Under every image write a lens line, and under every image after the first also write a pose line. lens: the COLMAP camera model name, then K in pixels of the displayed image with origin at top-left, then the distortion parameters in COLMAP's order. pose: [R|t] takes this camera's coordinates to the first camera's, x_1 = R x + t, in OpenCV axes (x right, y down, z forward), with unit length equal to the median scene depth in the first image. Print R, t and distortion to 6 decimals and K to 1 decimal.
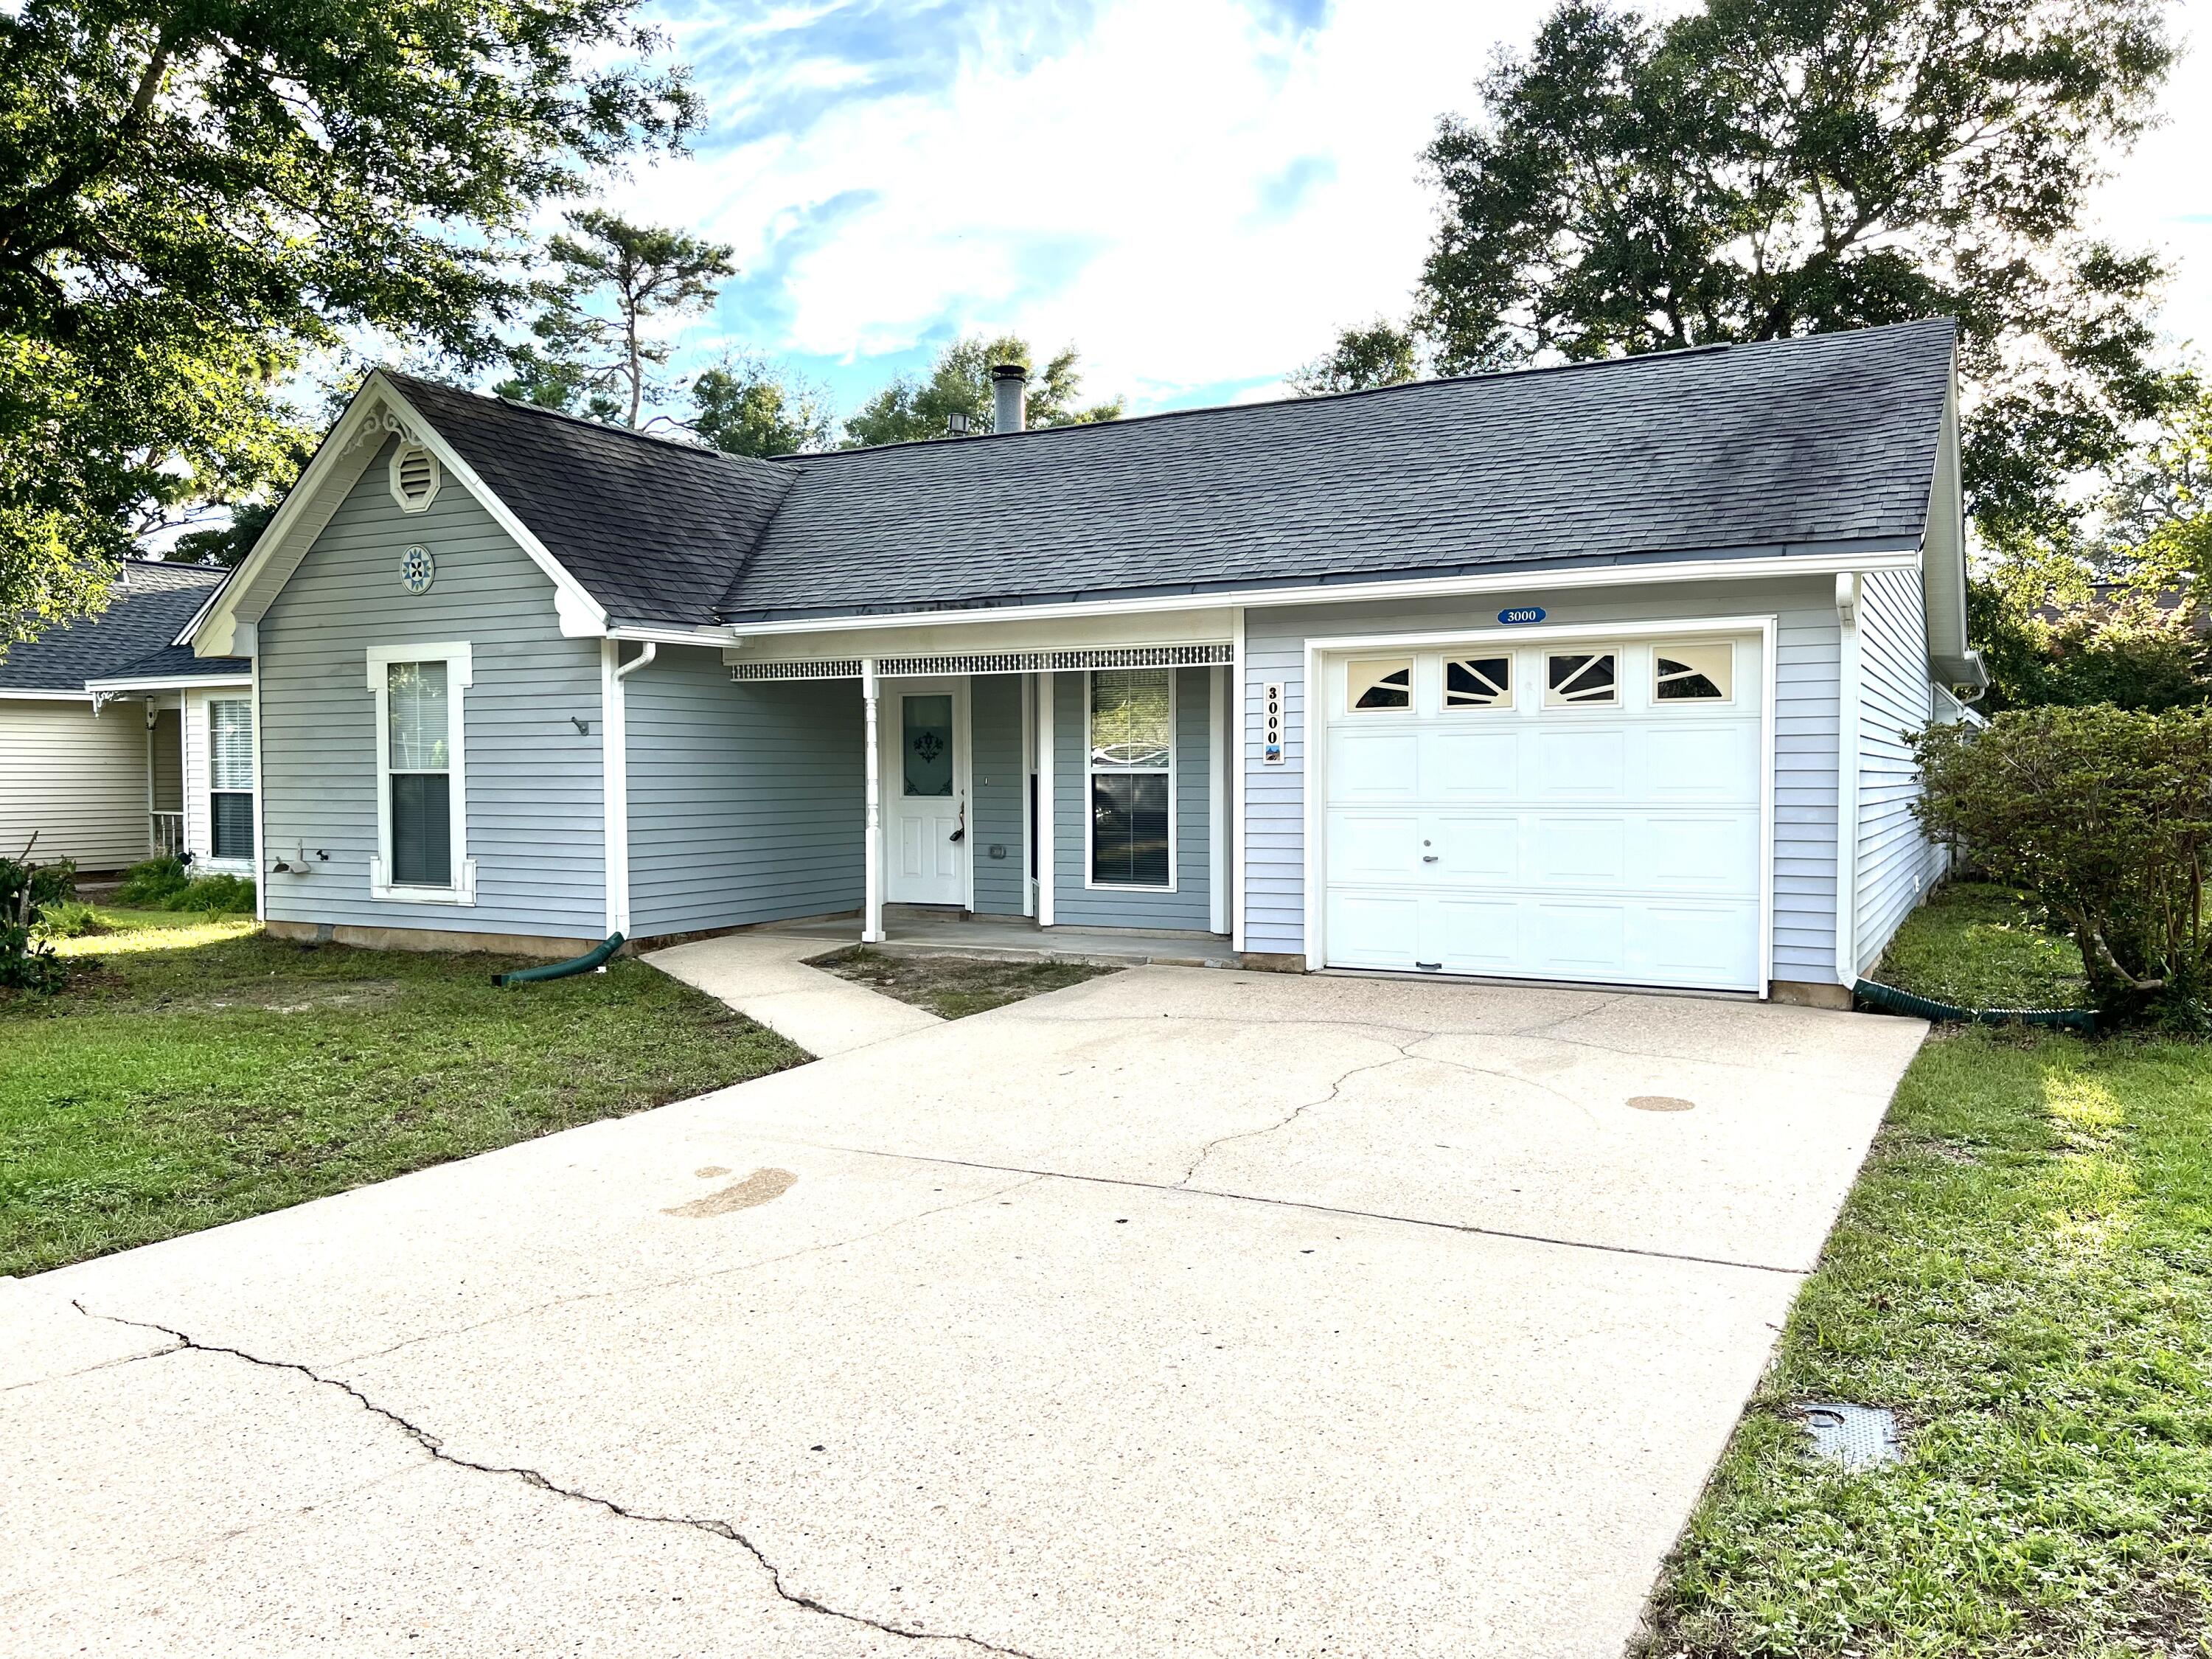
lens RADIAL K [[1698.0, 0, 1105.1], [0, 1698.0, 833.1], [0, 0, 1]] dist [0.072976, -0.002558]
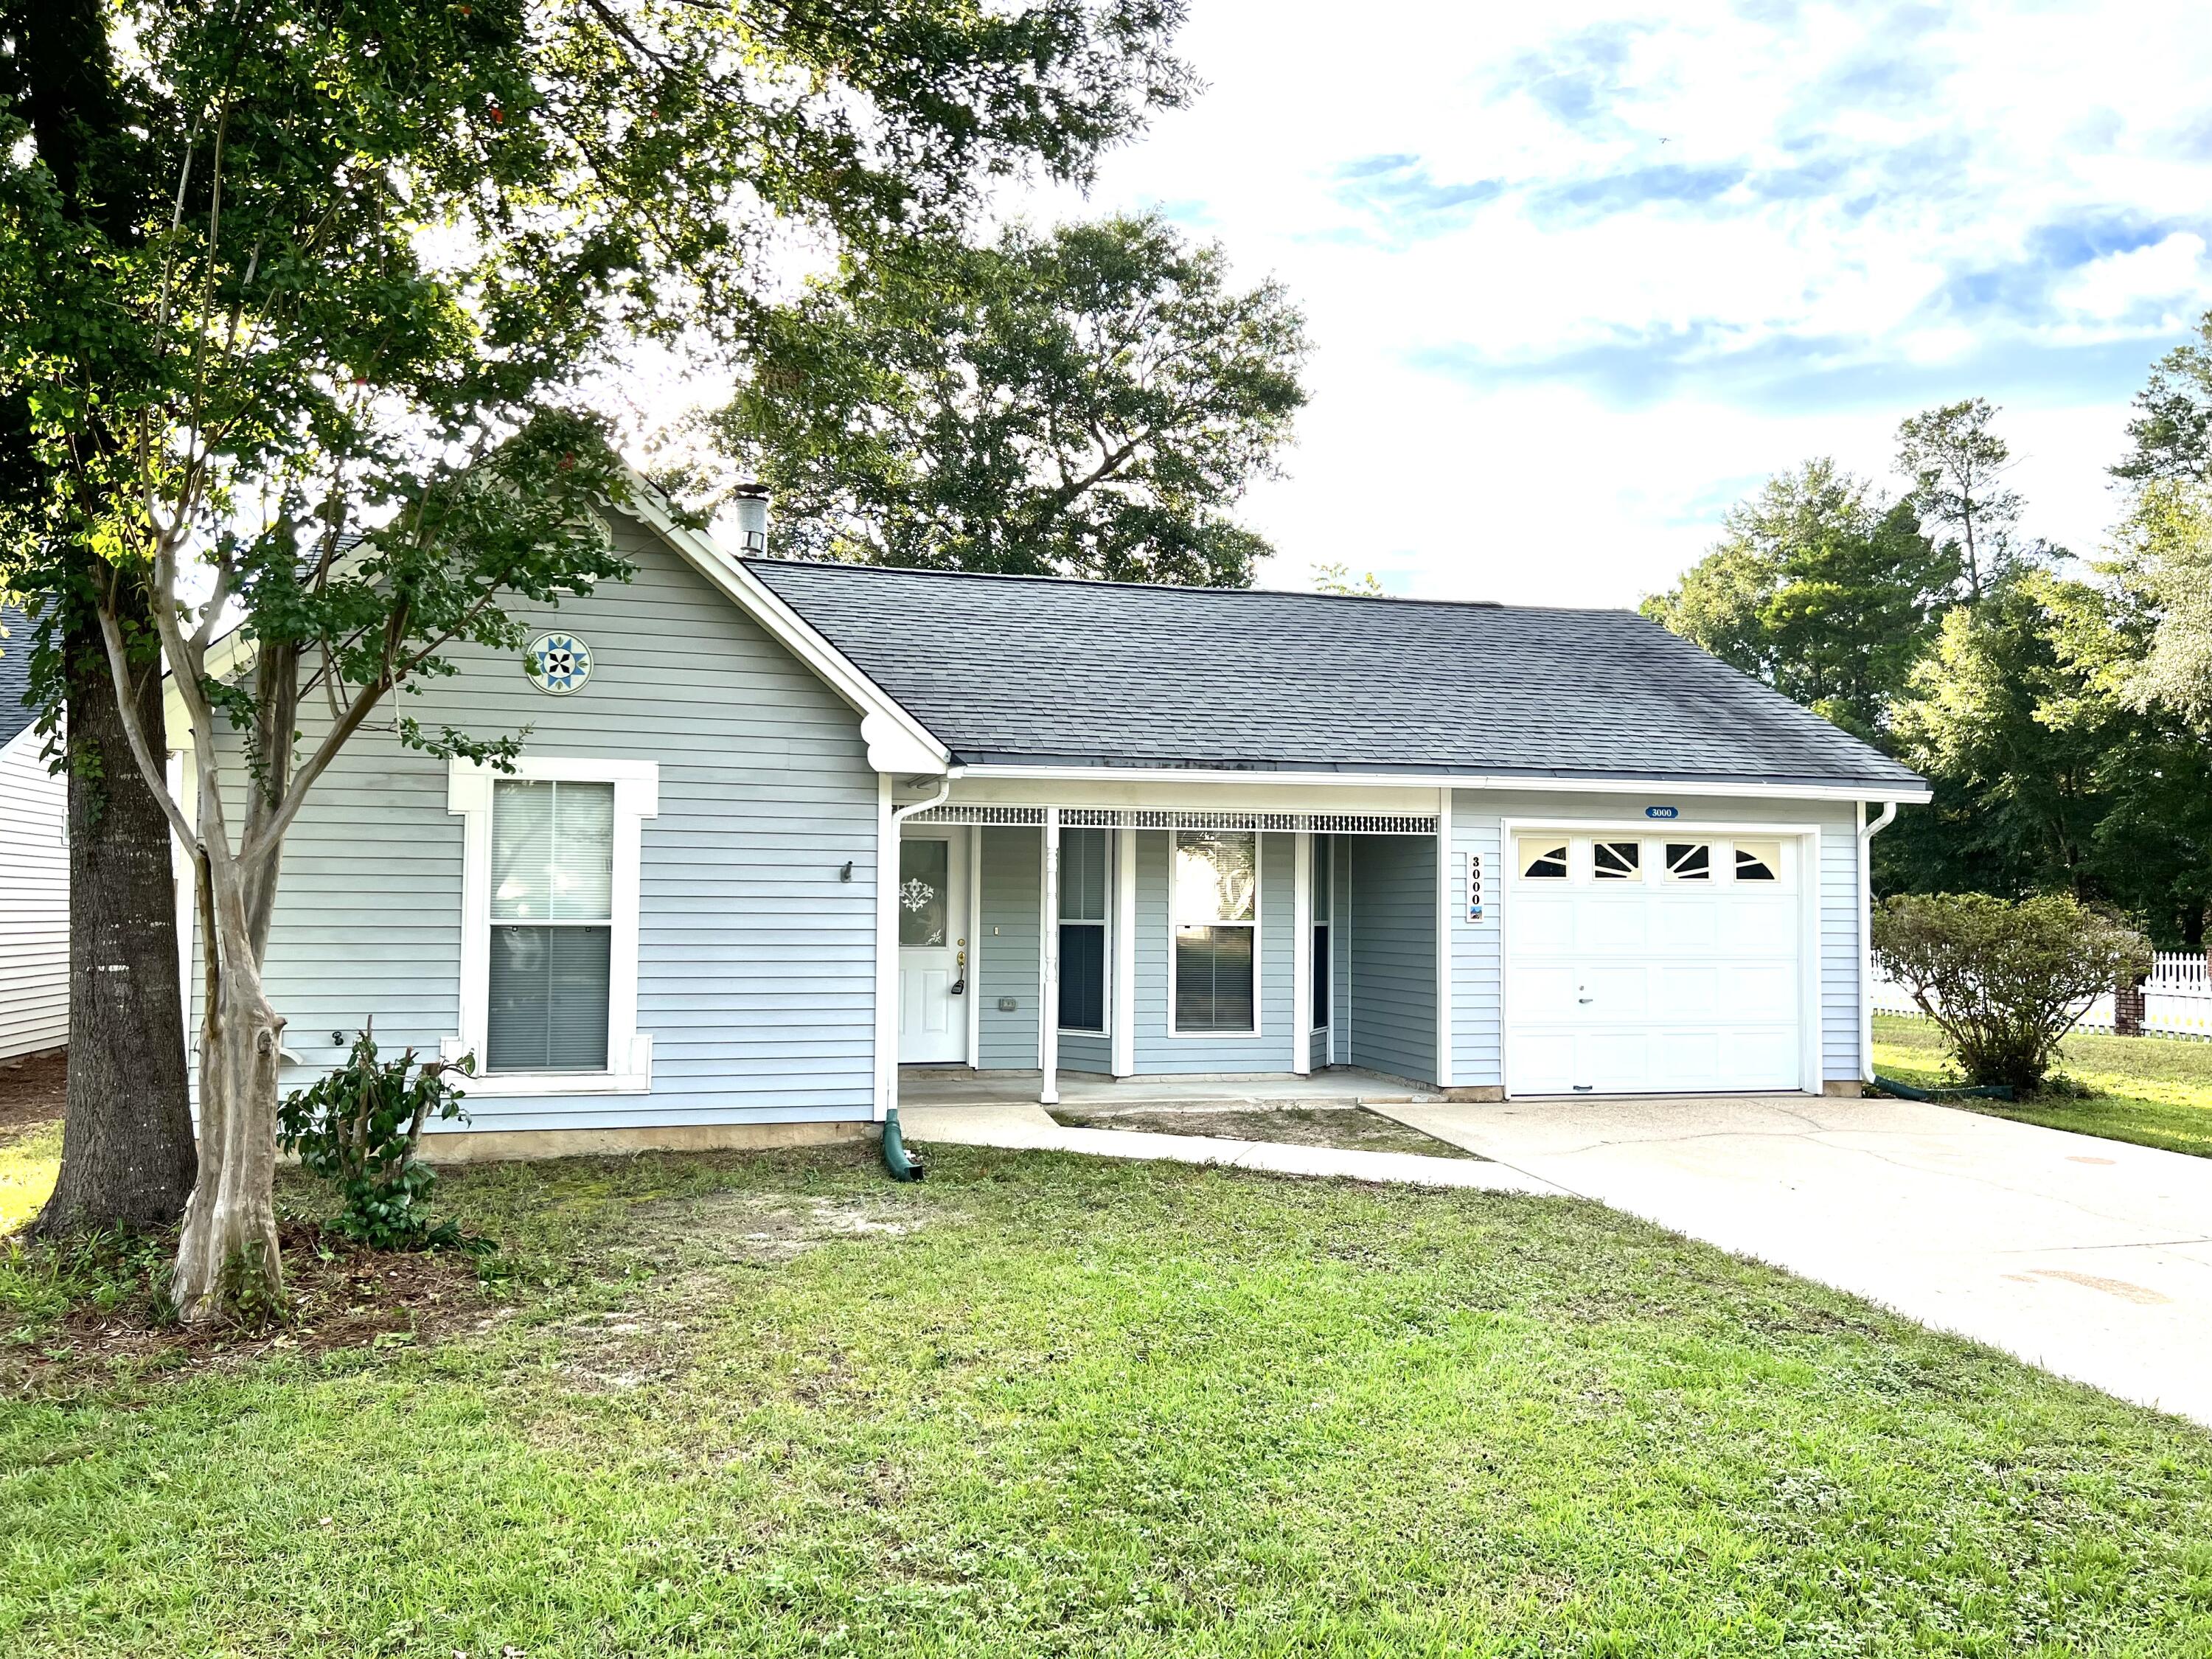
lens RADIAL K [[1698.0, 0, 1104.9], [0, 1698.0, 828.2], [0, 0, 1]] dist [0.072976, -0.002558]
pose [[0.720683, 0.042469, 0.691962, -0.903609], [0.012313, 0.997180, -0.074025, -0.021583], [-0.693155, 0.061868, 0.718128, 0.328827]]
